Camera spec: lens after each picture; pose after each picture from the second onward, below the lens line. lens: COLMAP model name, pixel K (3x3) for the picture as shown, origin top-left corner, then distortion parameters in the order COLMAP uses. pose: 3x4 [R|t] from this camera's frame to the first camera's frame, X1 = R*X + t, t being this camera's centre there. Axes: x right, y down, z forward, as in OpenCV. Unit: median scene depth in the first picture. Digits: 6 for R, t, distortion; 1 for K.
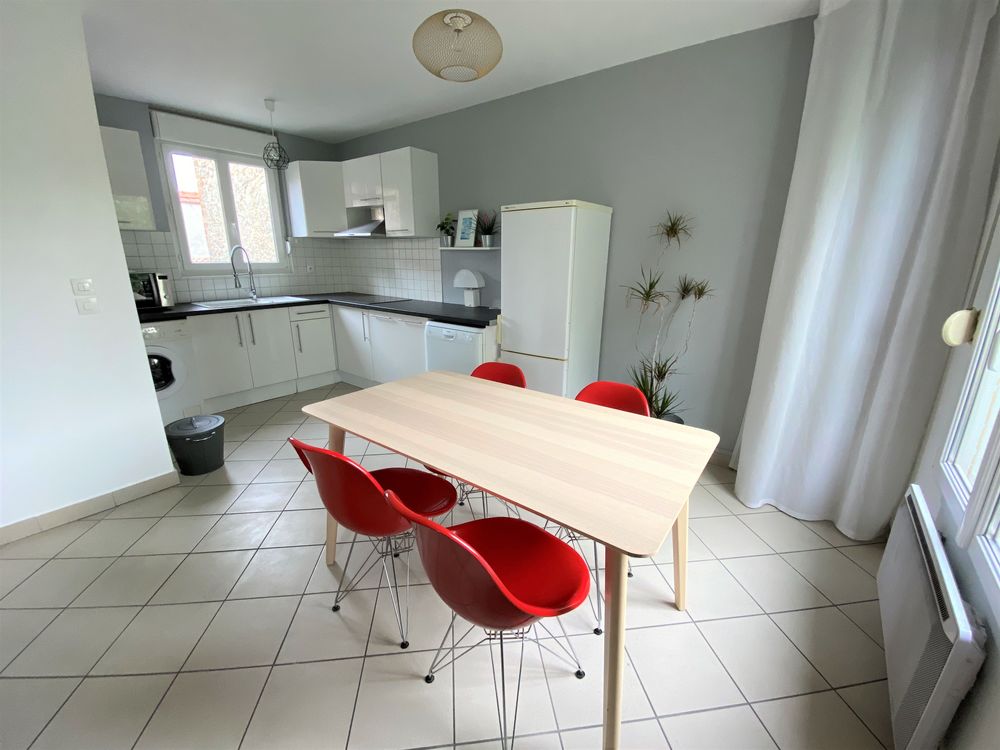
lens RADIAL K [[408.6, 0, 499.8], [0, 408.6, 373.2], [0, 0, 1]] dist [0.032315, -0.028977]
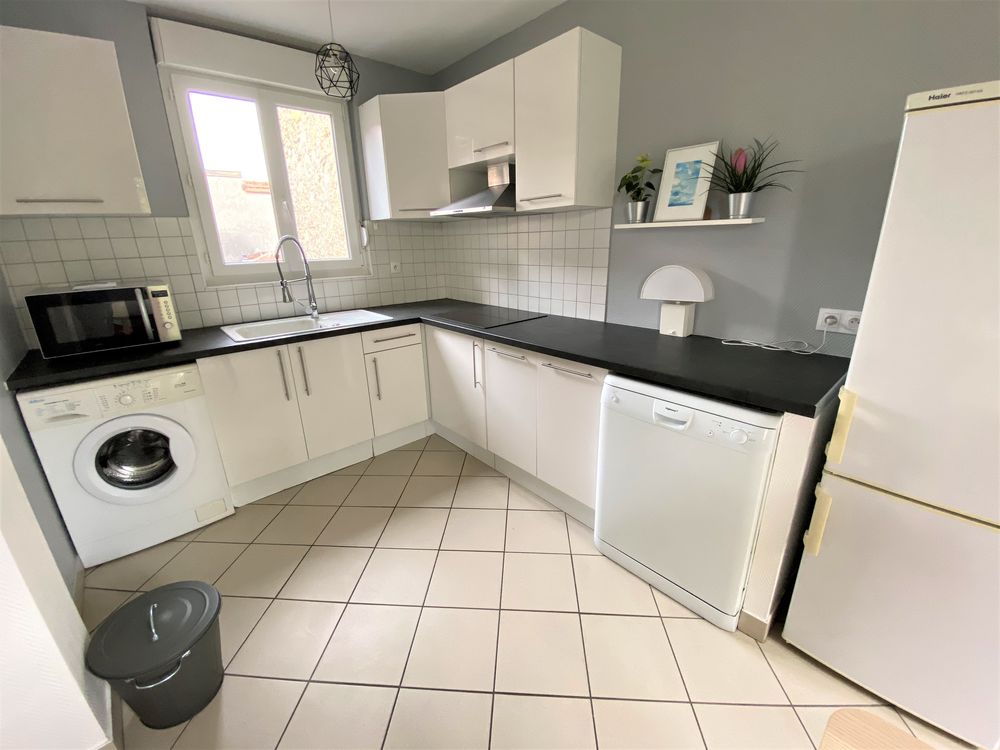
lens RADIAL K [[408.6, 0, 499.8], [0, 408.6, 373.2], [0, 0, 1]] dist [0.032315, -0.028977]
pose [[0.982145, 0.027786, -0.186063, -0.185382], [-0.021299, 0.999097, 0.036773, -0.124968], [0.186916, -0.032154, 0.981849, 0.420446]]
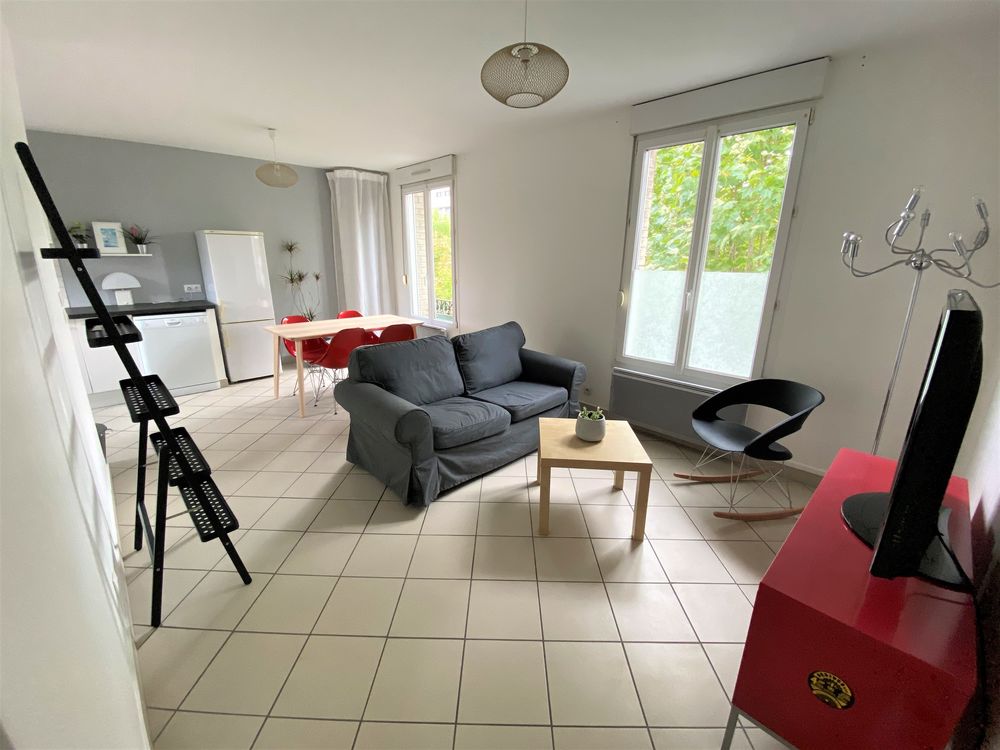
lens RADIAL K [[408.6, 0, 499.8], [0, 408.6, 373.2], [0, 0, 1]] dist [0.032315, -0.028977]
pose [[0.129619, -0.270286, 0.954015, -1.041873], [0.259027, 0.937953, 0.230542, 0.019904], [-0.957133, 0.217233, 0.191588, -0.168533]]
